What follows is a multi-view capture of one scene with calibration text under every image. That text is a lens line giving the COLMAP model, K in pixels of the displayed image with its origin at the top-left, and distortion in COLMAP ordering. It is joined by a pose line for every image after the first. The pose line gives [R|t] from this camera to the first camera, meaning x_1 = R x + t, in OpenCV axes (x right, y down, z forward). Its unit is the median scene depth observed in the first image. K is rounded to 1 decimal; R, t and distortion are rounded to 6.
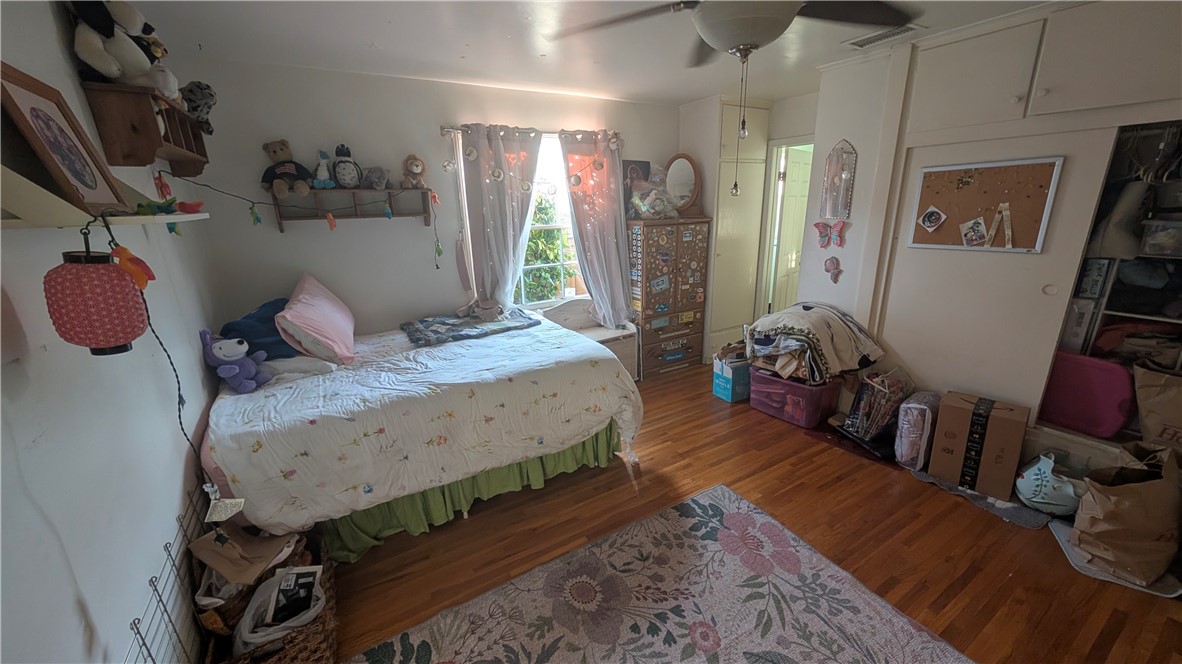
lens RADIAL K [[443.7, 0, 591.4], [0, 443.7, 337.4], [0, 0, 1]] dist [-0.003111, -0.000365]
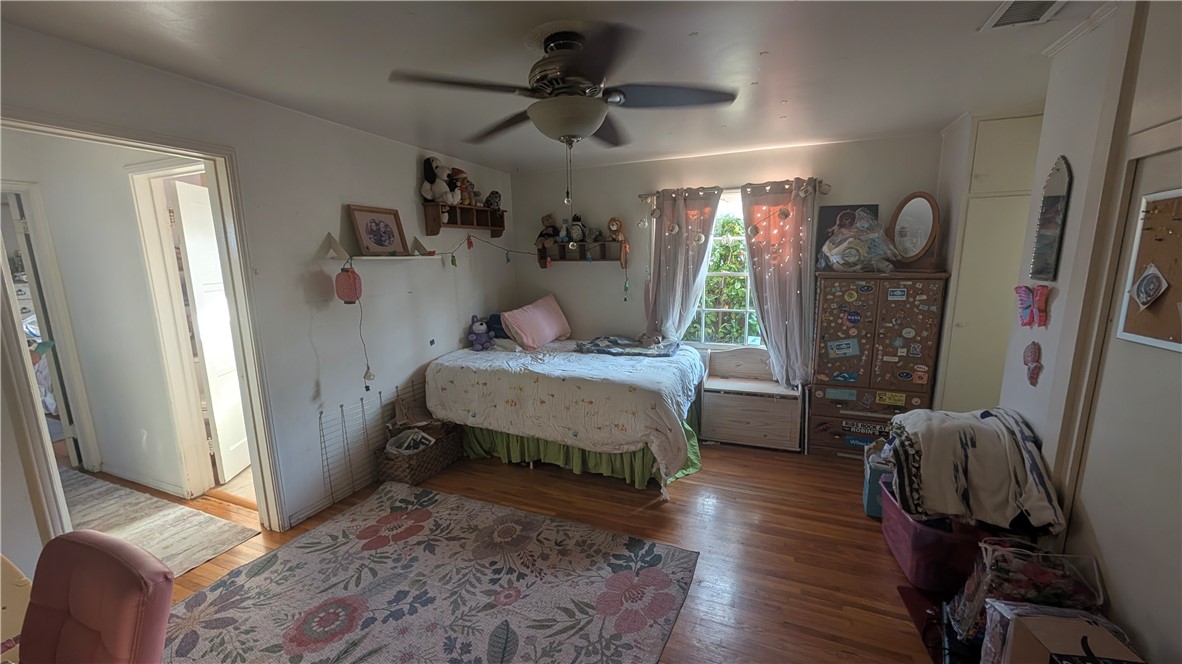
lens RADIAL K [[443.7, 0, 598.3], [0, 443.7, 337.6], [0, 0, 1]] dist [-0.003111, -0.000365]
pose [[0.595736, 0.159299, -0.787224, 0.757943], [-0.235033, 0.971806, 0.018787, -0.065453], [0.768022, 0.173832, 0.616381, 0.183065]]
